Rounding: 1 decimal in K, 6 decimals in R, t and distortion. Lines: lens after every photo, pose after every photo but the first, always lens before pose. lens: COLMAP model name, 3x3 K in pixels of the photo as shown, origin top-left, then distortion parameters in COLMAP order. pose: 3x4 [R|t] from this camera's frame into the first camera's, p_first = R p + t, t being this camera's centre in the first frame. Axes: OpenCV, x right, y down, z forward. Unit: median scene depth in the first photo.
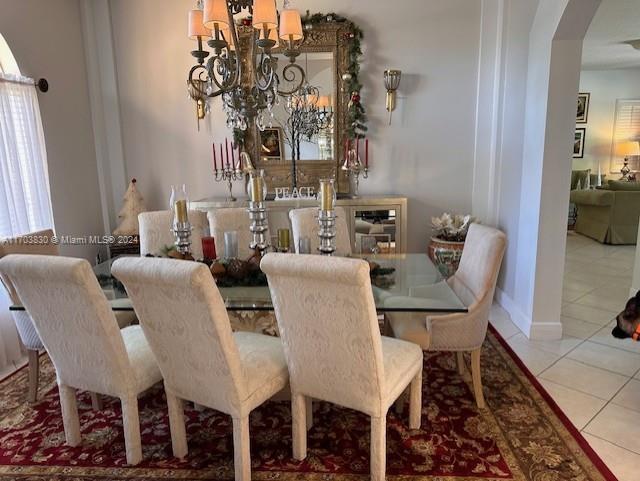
lens RADIAL K [[443.4, 0, 323.3], [0, 443.4, 243.7], [0, 0, 1]] dist [0.006748, -0.004143]
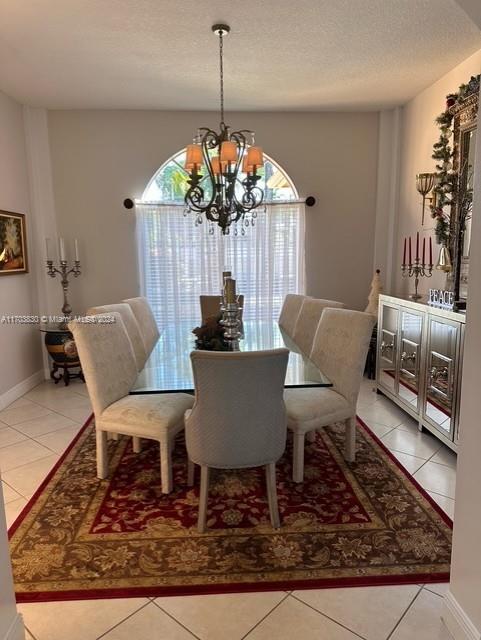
lens RADIAL K [[453.1, 0, 240.5], [0, 453.1, 320.0], [0, 0, 1]] dist [0.009263, -0.049553]
pose [[0.130407, 0.161033, -0.978296, 1.247084], [-0.188208, 0.972801, 0.135040, -0.200736], [0.973433, 0.166513, 0.157168, 0.894587]]
